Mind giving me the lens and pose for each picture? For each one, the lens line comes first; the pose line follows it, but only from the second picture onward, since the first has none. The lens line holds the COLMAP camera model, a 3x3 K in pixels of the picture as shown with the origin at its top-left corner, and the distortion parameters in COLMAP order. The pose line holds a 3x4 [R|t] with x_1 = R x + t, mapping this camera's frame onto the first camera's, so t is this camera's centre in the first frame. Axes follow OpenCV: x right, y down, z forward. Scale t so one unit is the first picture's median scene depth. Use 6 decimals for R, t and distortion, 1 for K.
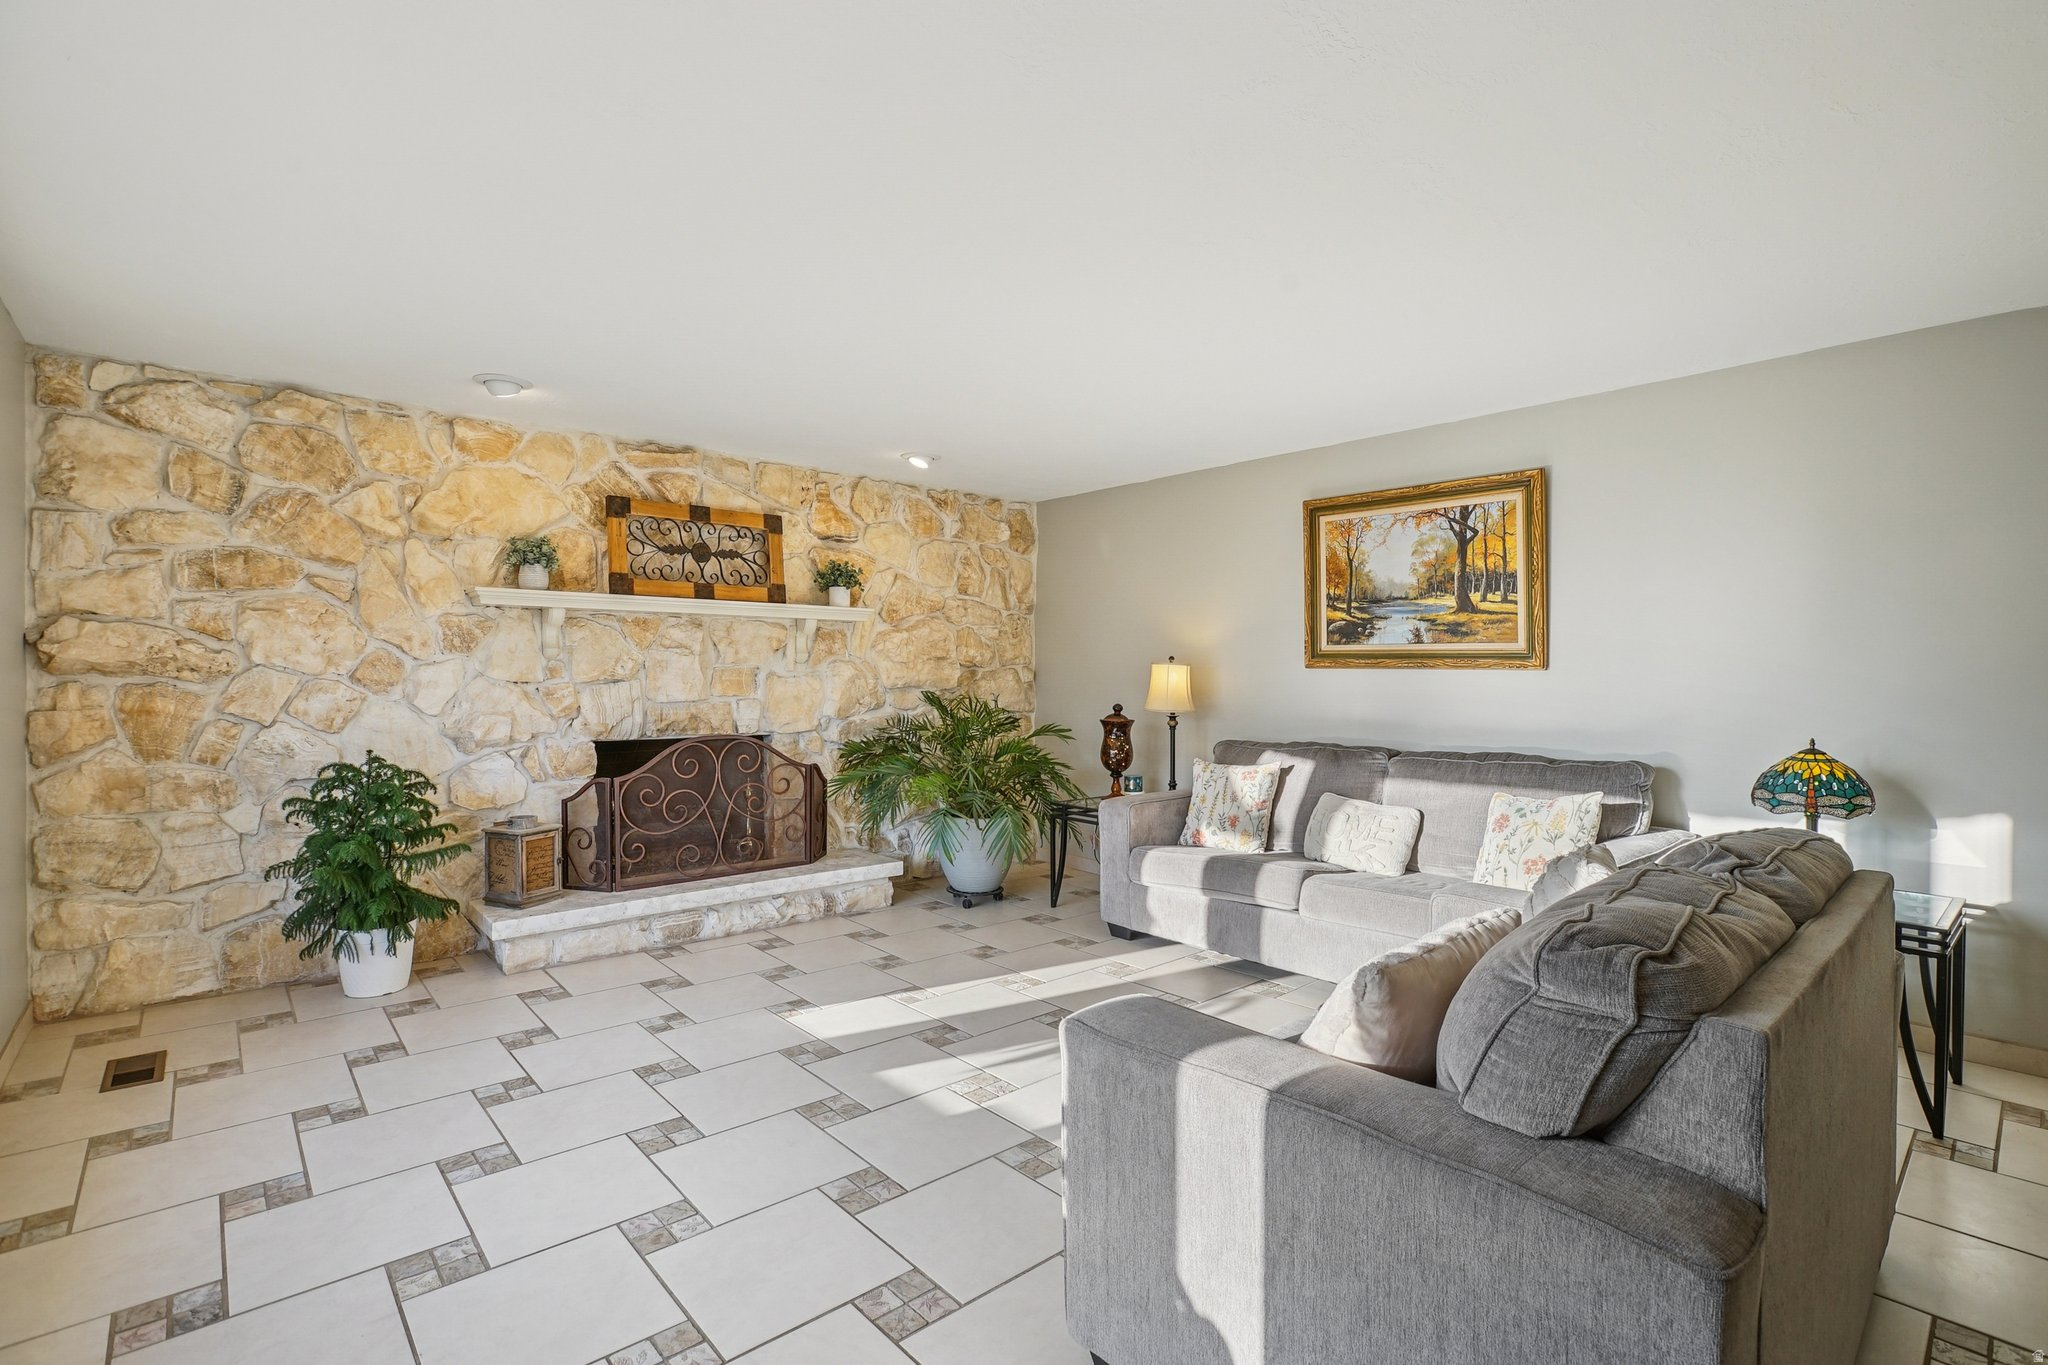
lens RADIAL K [[956.4, 0, 1046.0], [0, 956.4, 682.3], [0, 0, 1]] dist [-0.053019, 0.023219]
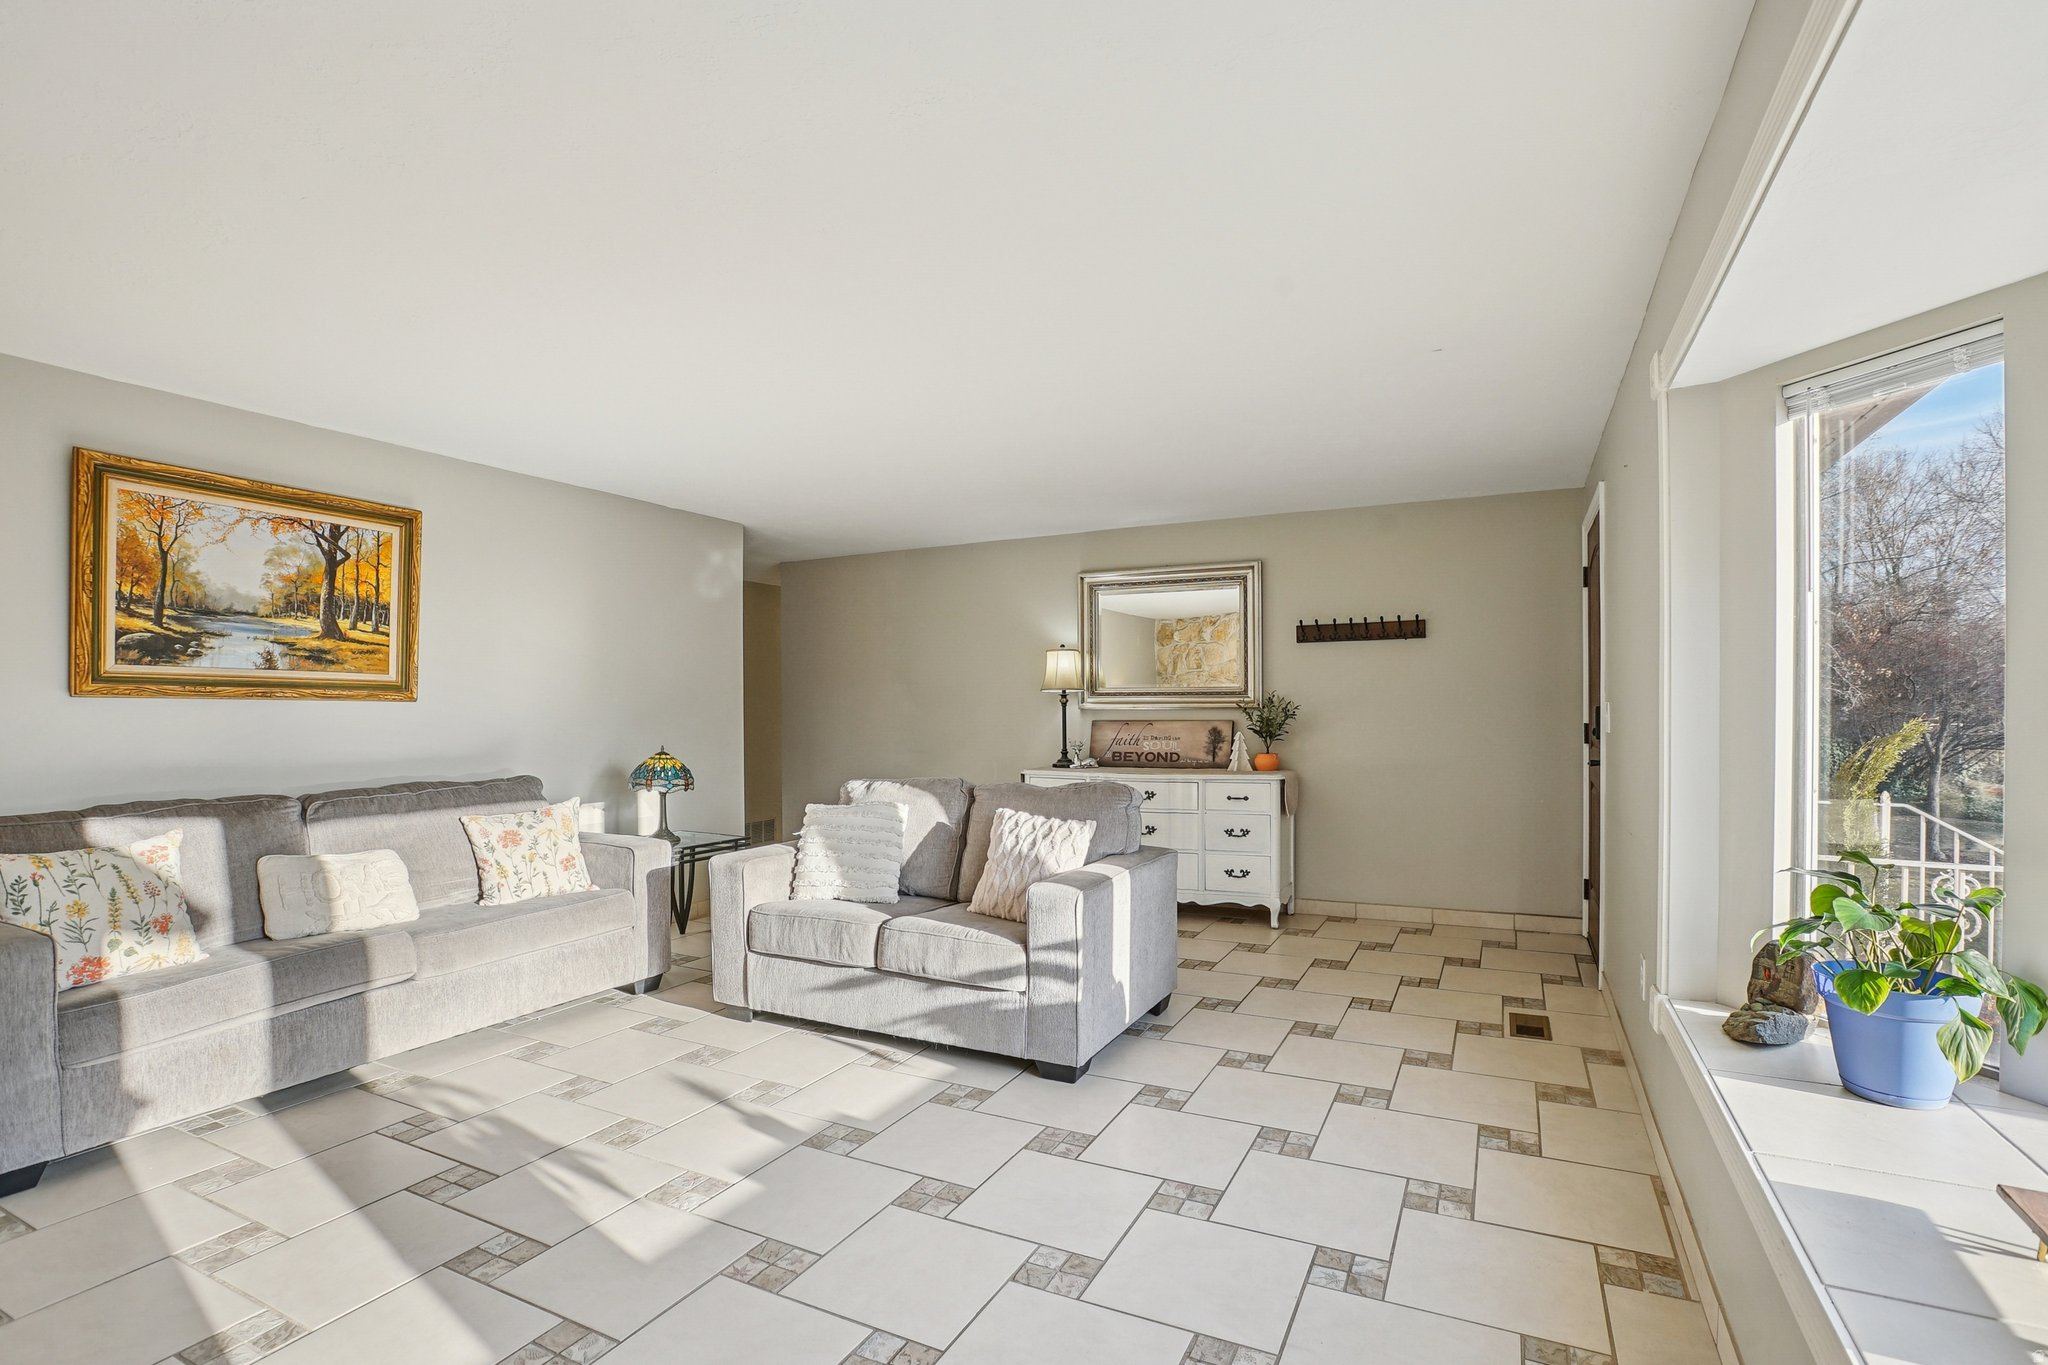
lens RADIAL K [[956.8, 0, 1022.4], [0, 956.8, 700.9], [0, 0, 1]] dist [-0.002337, -0.000153]
pose [[-0.350128, 0.005583, 0.936685, -0.641754], [0.009237, 0.999954, -0.002507, -0.004532], [-0.936656, 0.007775, -0.350164, 0.667012]]
